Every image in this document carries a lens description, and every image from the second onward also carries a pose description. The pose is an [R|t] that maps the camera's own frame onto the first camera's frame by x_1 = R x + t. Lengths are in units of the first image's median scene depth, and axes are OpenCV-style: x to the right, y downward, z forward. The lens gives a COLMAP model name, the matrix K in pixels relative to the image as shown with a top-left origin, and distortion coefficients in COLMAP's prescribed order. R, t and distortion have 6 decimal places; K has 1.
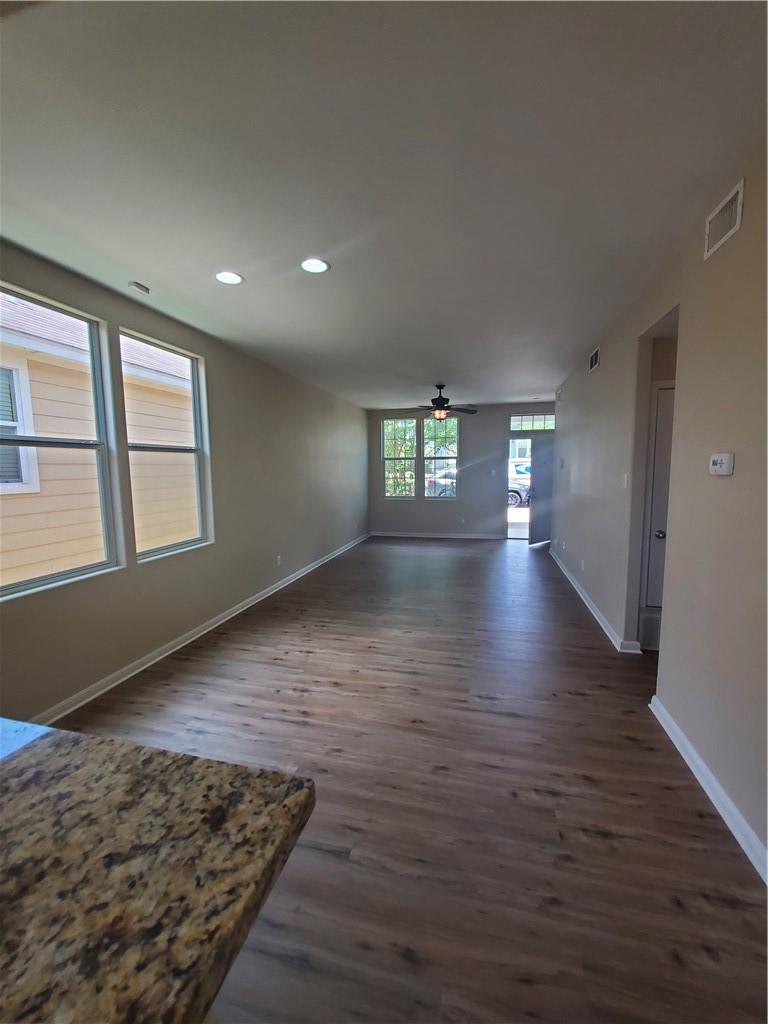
lens RADIAL K [[405.9, 0, 385.0], [0, 405.9, 505.0], [0, 0, 1]] dist [-0.001393, 0.000845]
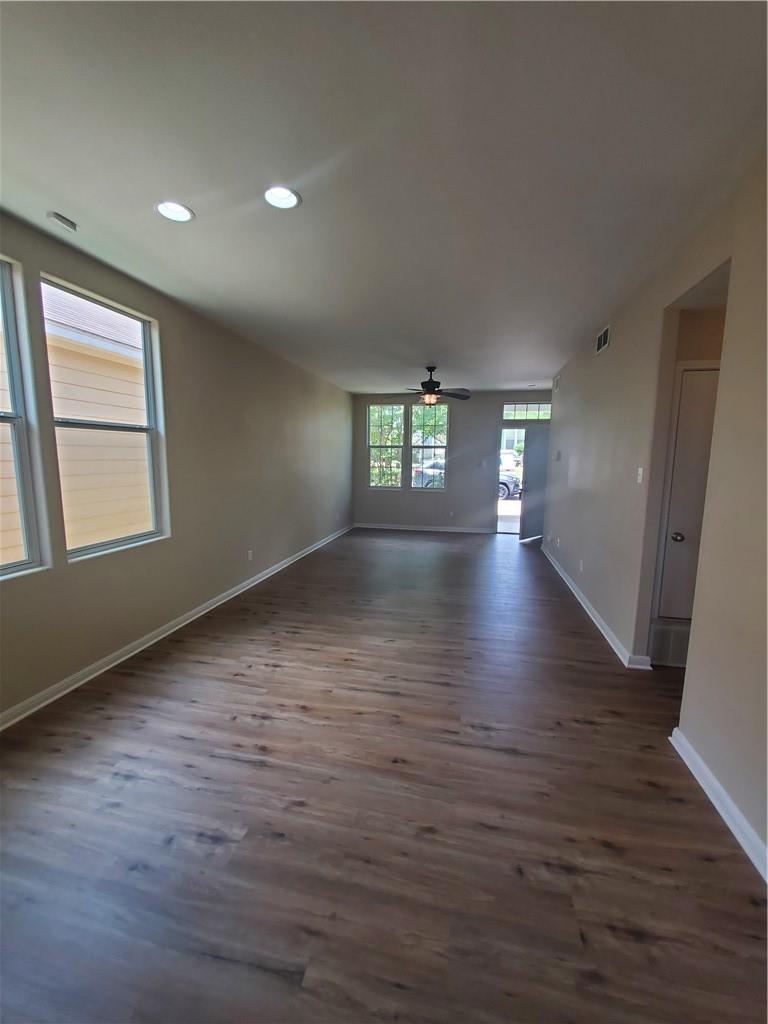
lens RADIAL K [[405.9, 0, 383.3], [0, 405.9, 507.5], [0, 0, 1]] dist [-0.001393, 0.000845]
pose [[0.999381, 0.017327, 0.030610, 0.011569], [-0.018301, 0.999326, 0.031829, -0.008860], [-0.030037, -0.032370, 0.999024, 0.161084]]
